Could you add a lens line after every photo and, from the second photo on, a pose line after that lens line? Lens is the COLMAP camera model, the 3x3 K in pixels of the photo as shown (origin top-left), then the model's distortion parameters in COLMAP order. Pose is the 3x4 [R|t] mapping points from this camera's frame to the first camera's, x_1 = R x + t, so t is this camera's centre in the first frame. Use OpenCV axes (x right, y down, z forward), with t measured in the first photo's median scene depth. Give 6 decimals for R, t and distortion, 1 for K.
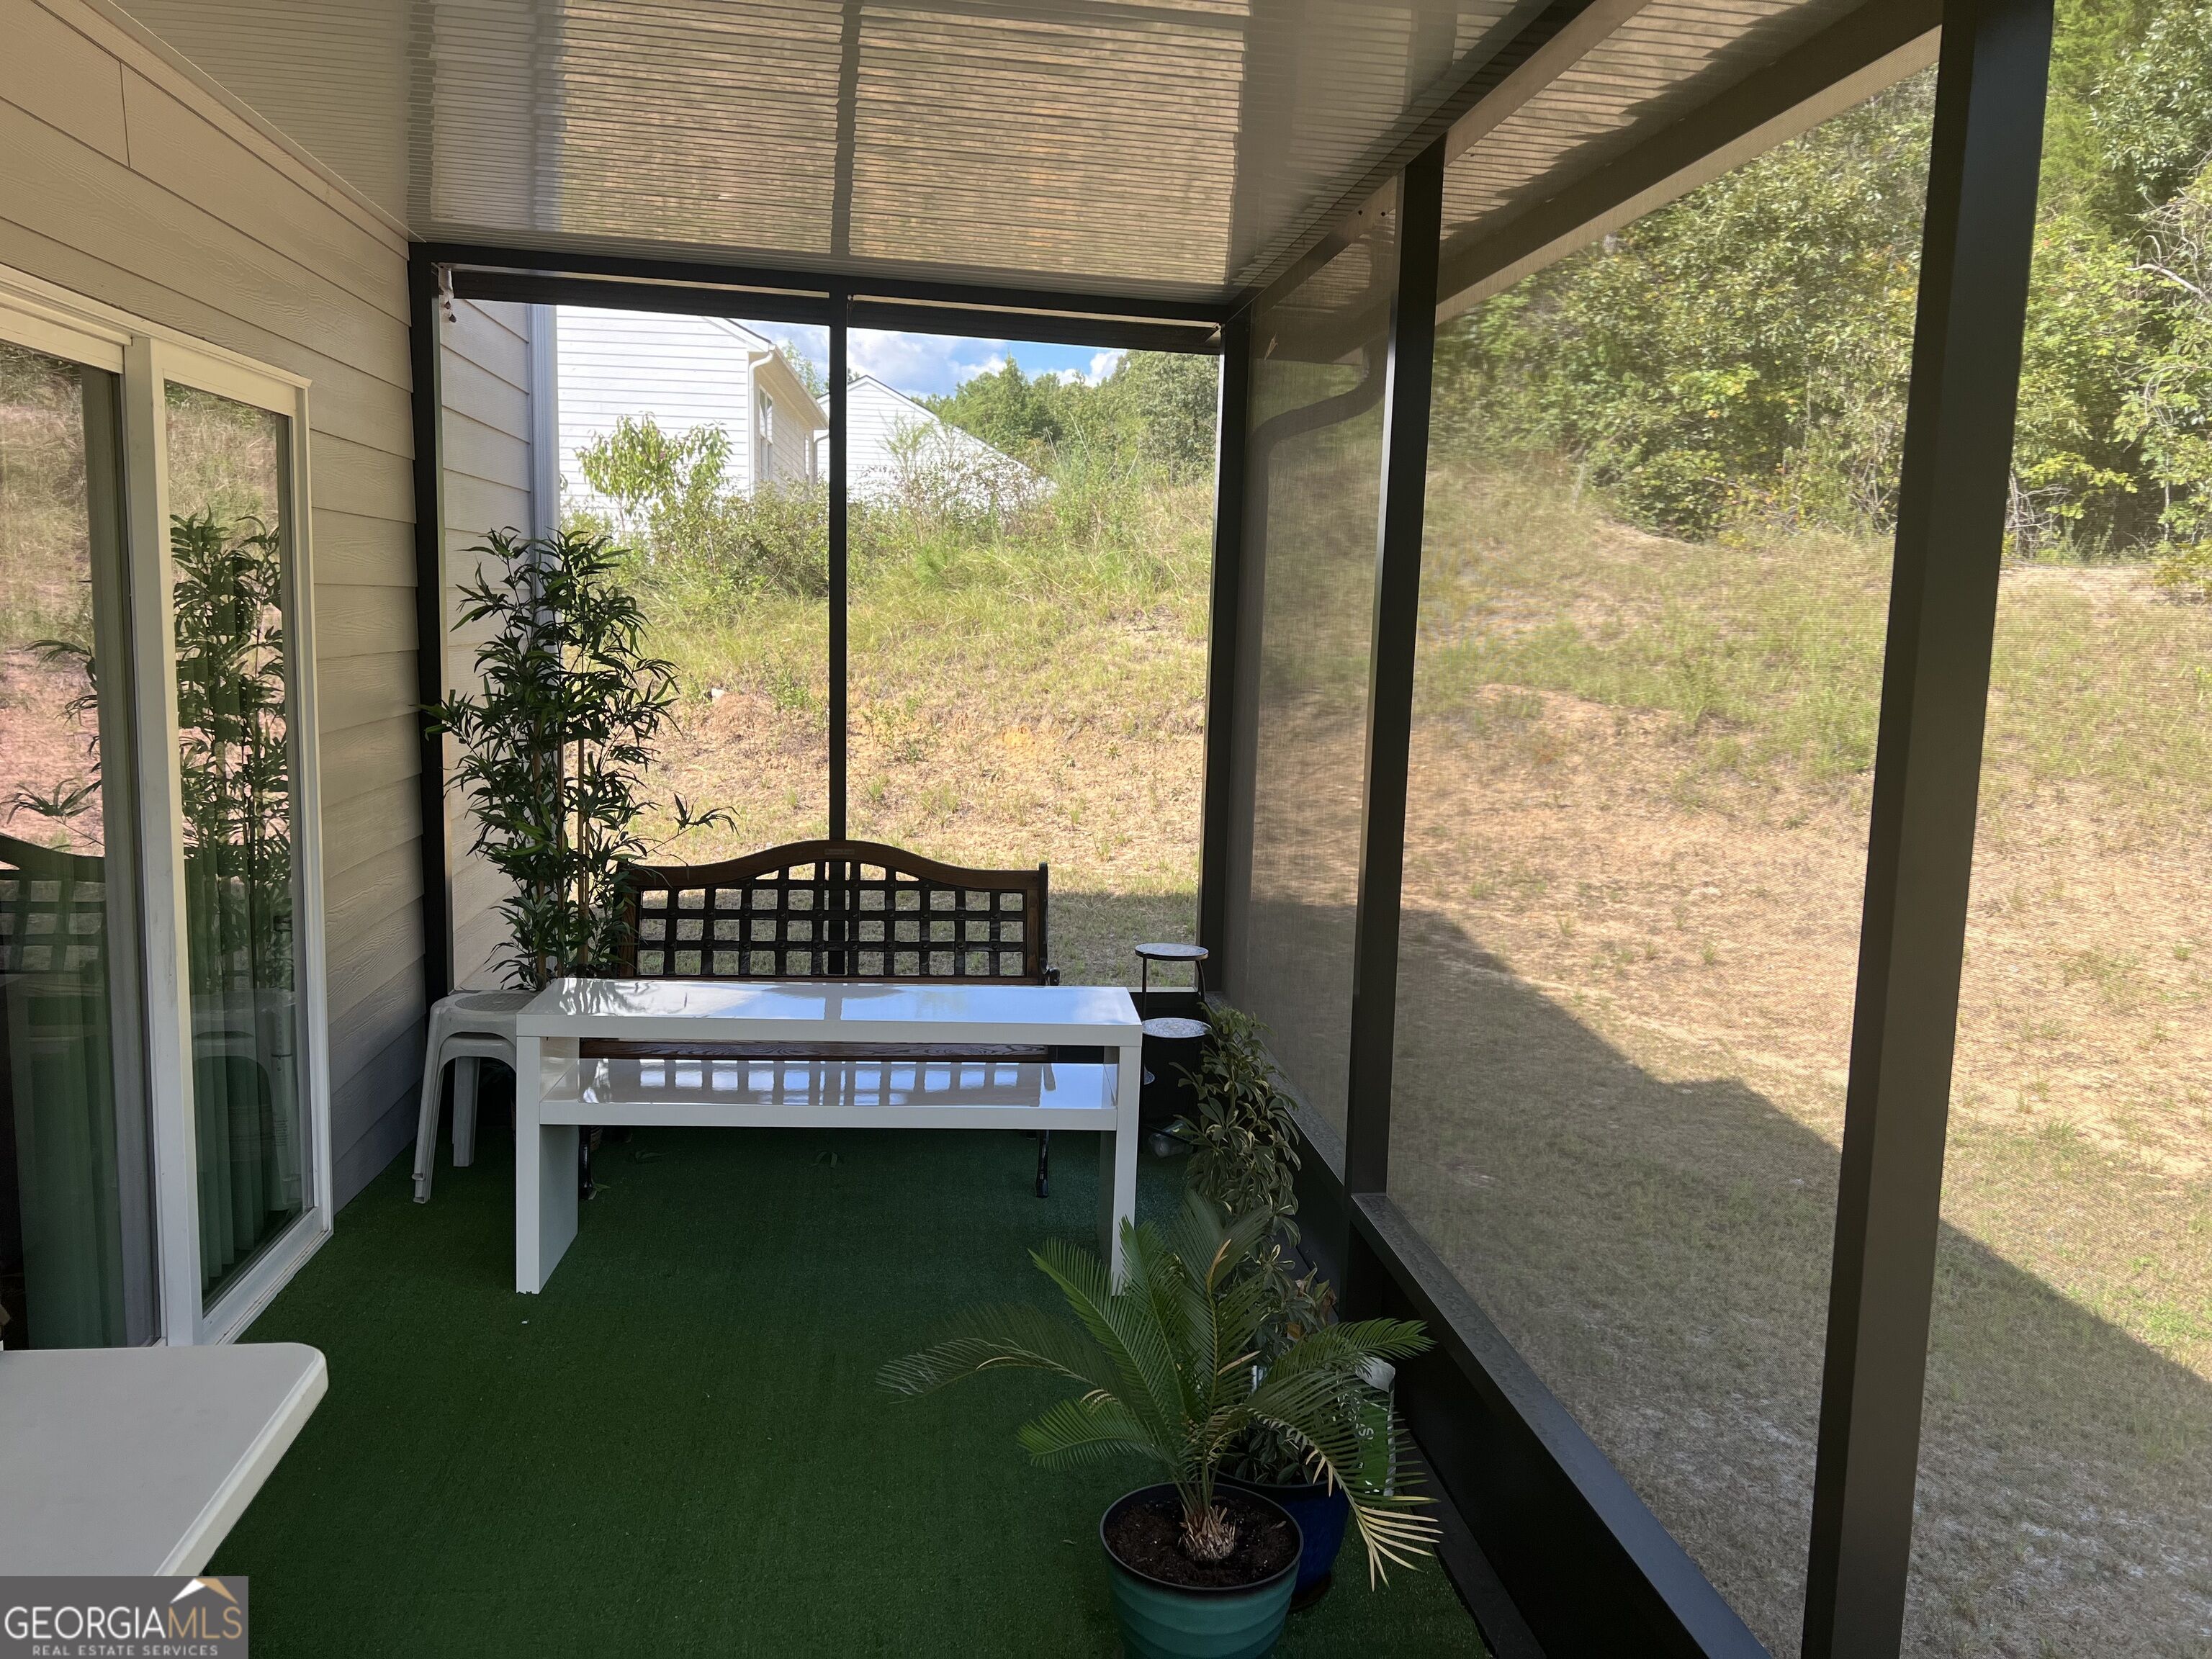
lens RADIAL K [[1674.0, 0, 1099.7], [0, 1674.0, 843.3], [0, 0, 1]] dist [0.055113, -0.070620]
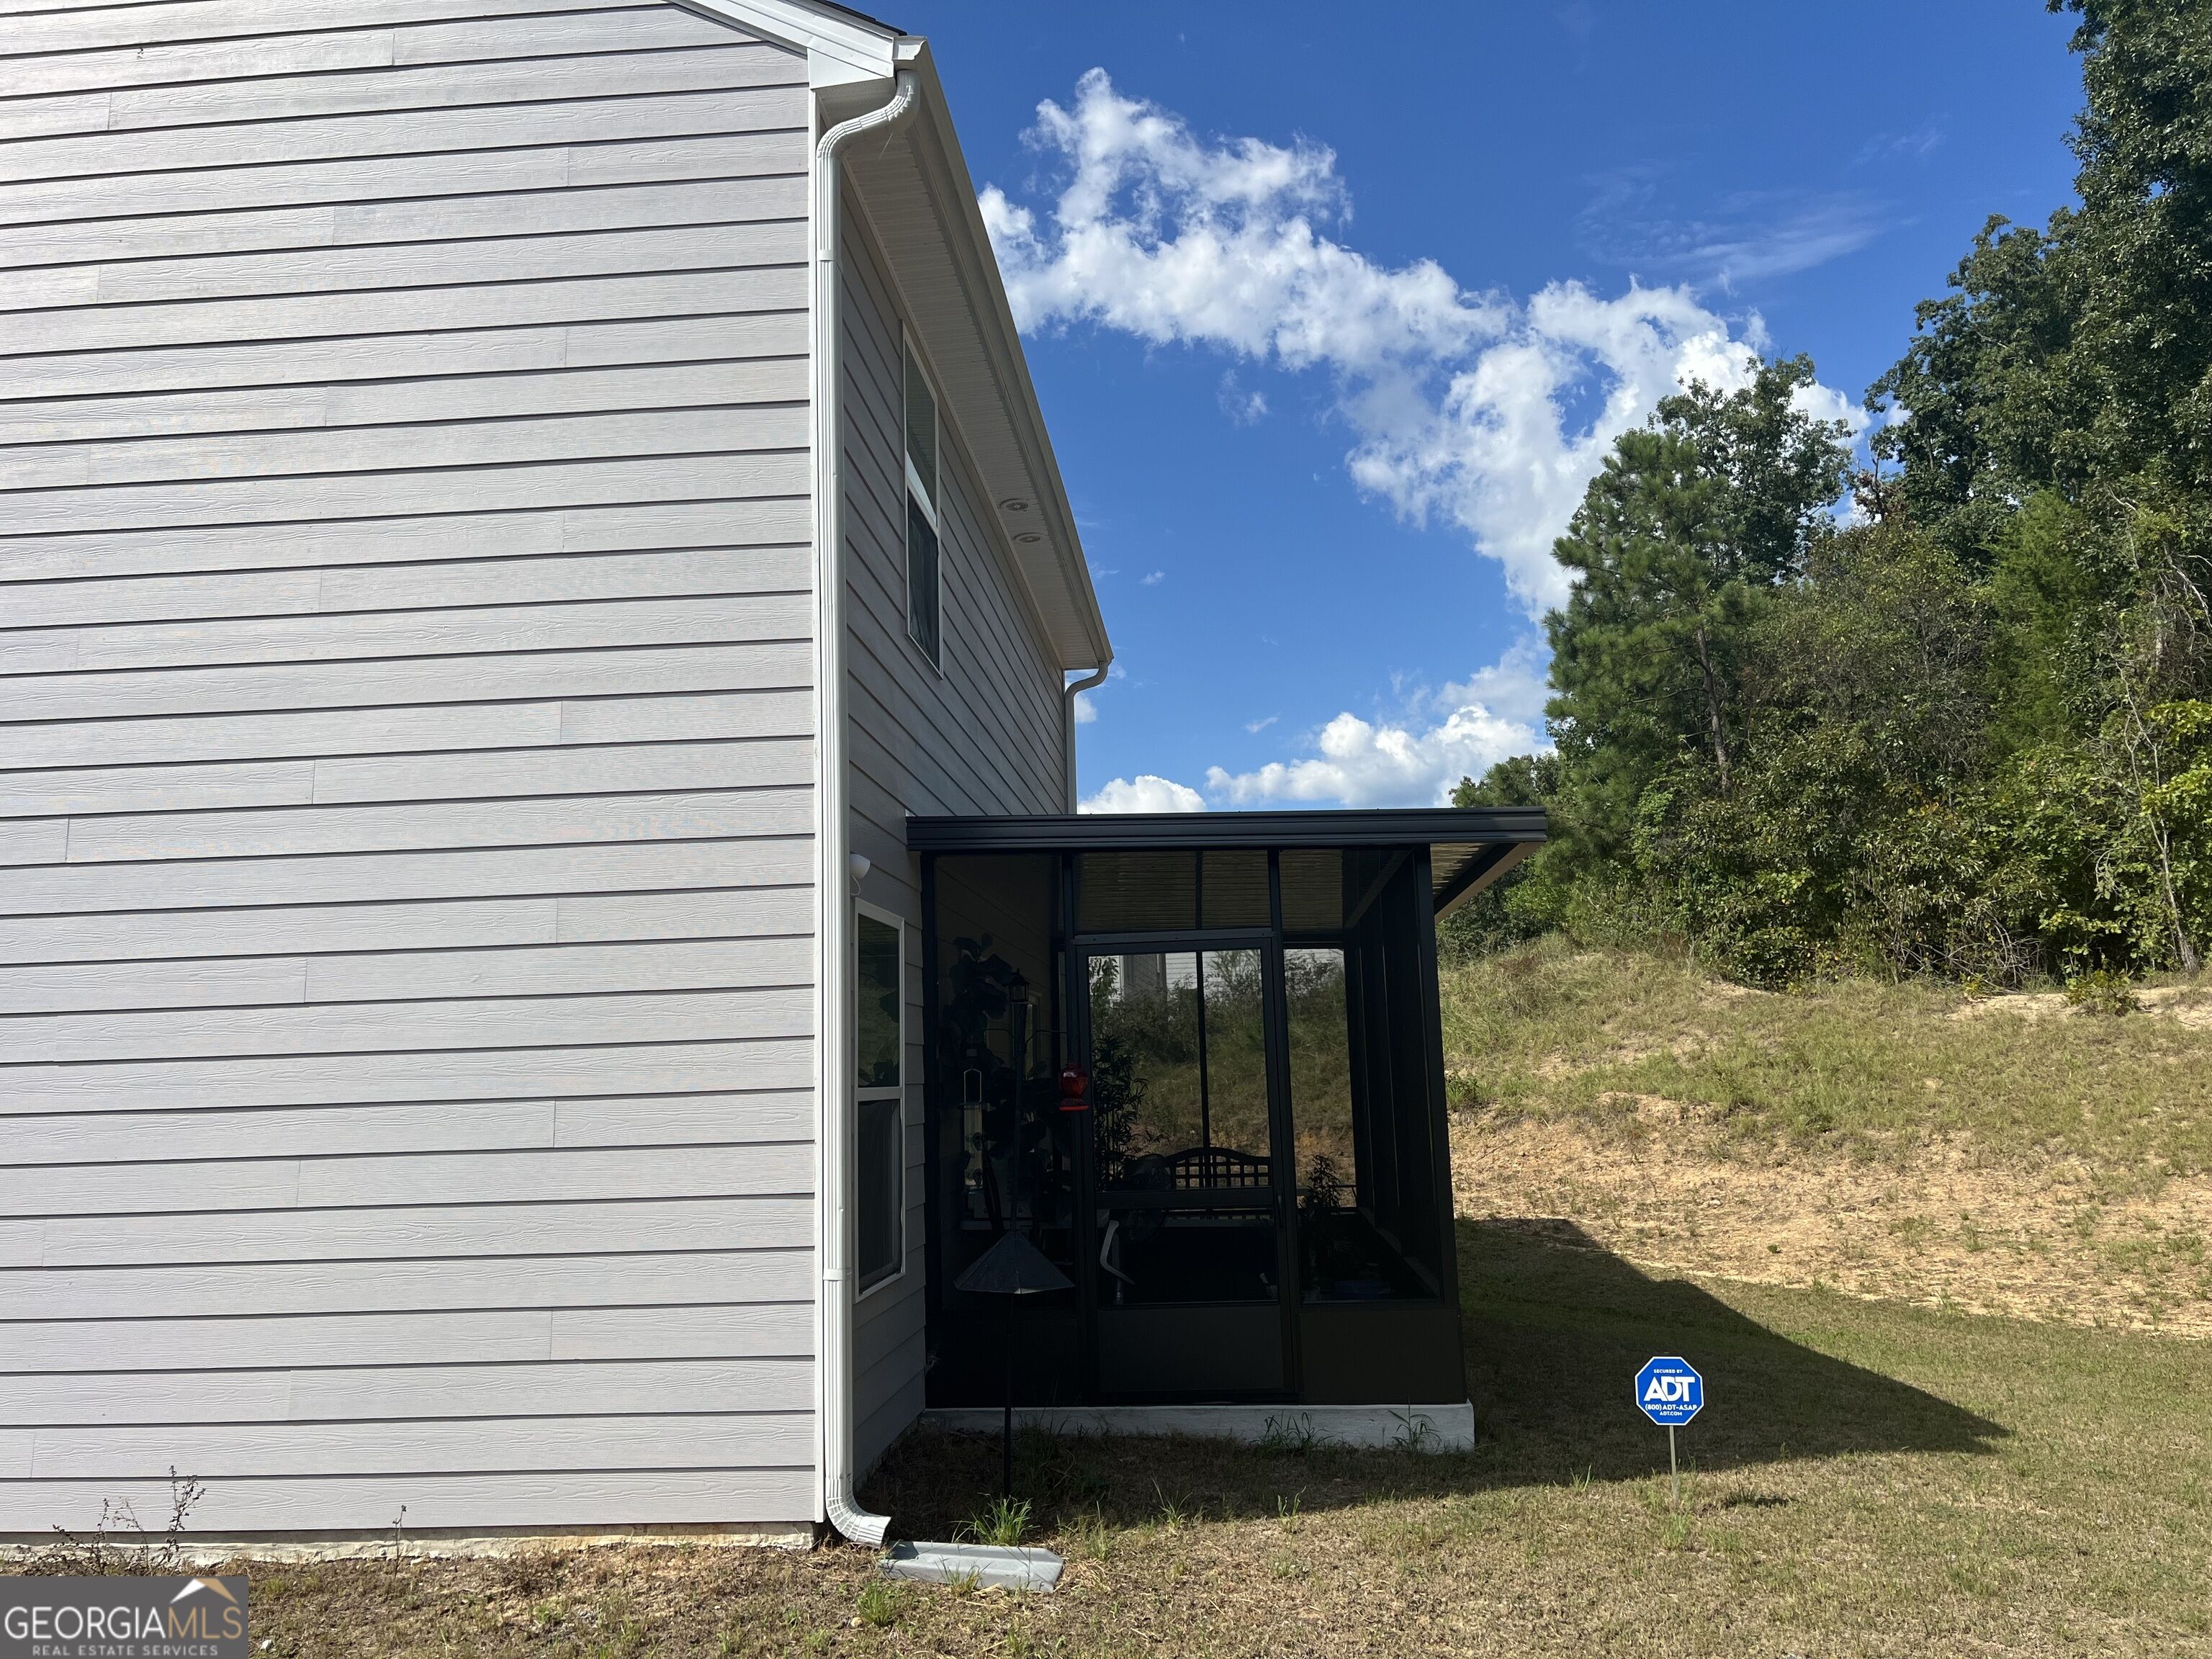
lens RADIAL K [[1674.0, 0, 1090.1], [0, 1674.0, 818.2], [0, 0, 1]] dist [0.055113, -0.070620]
pose [[0.977258, -0.087768, -0.193039, 0.087200], [0.027991, 0.955751, -0.292841, 0.109706], [0.210199, 0.280778, 0.936472, -0.661115]]
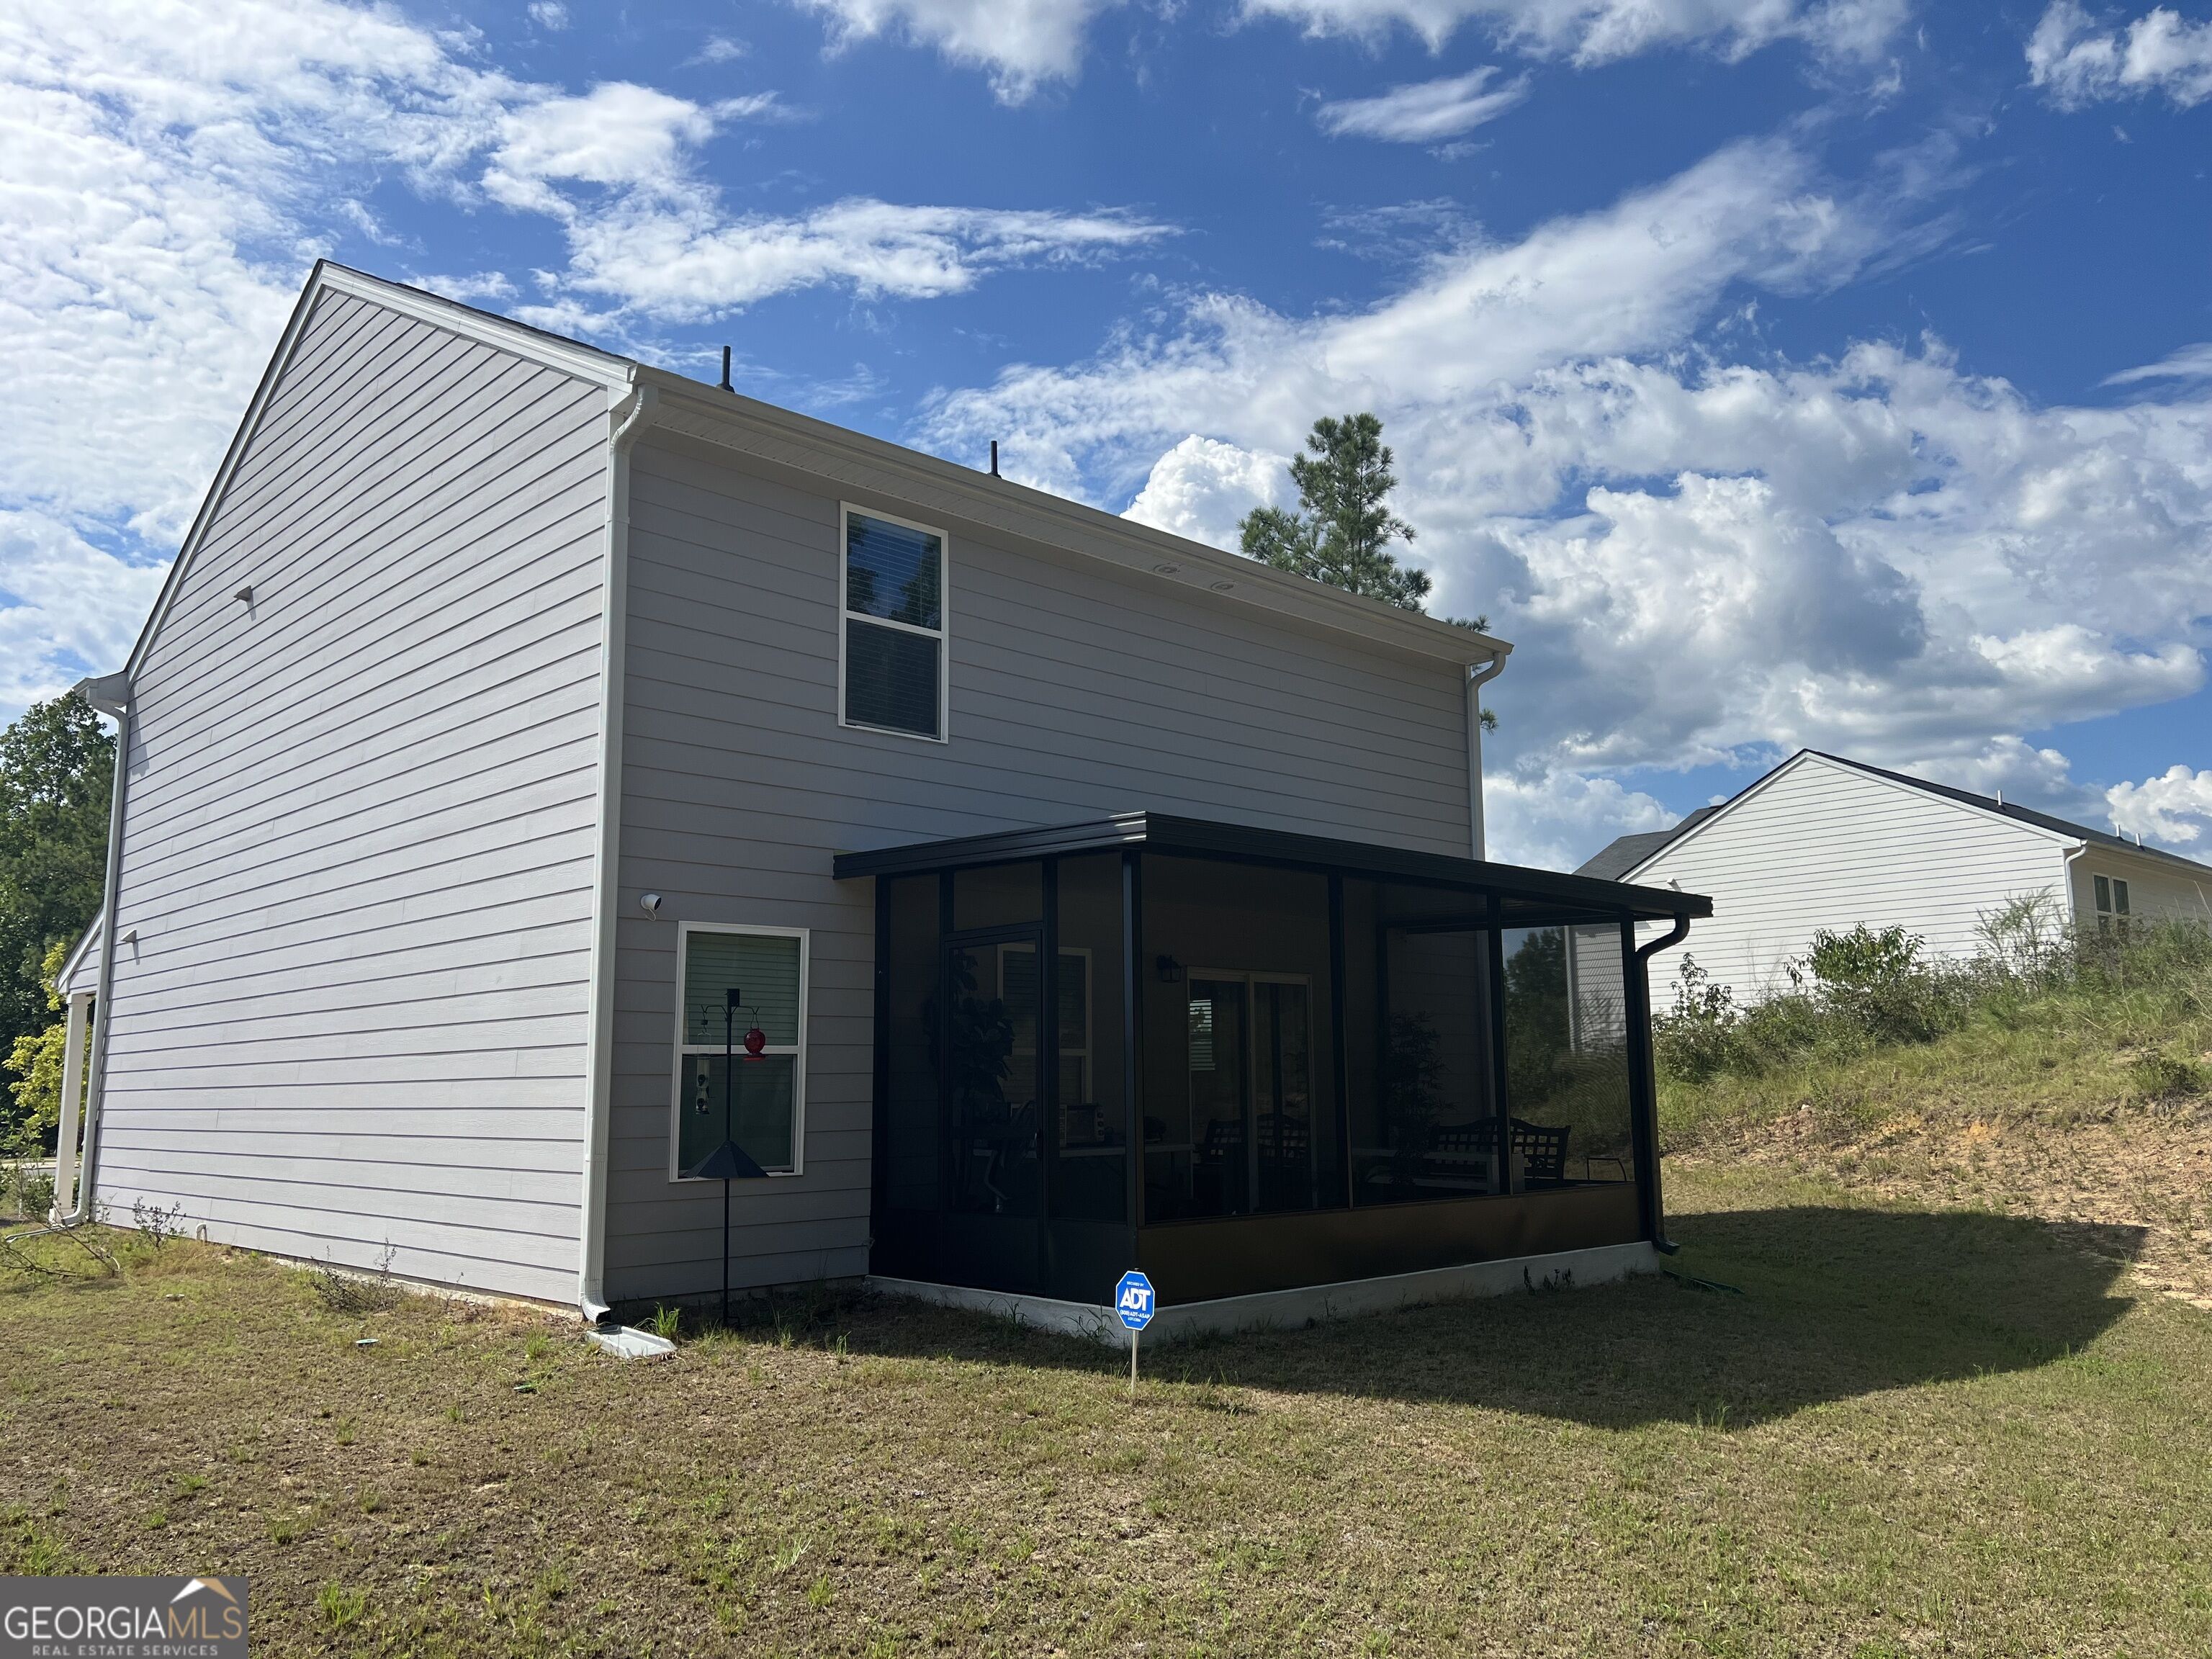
lens RADIAL K [[1674.0, 0, 1099.2], [0, 1674.0, 847.6], [0, 0, 1]] dist [0.055113, -0.070620]
pose [[0.598068, -0.145063, -0.788208, 0.688183], [-0.085722, 0.966263, -0.242875, 0.121837], [0.796848, 0.212823, 0.565455, -0.475464]]
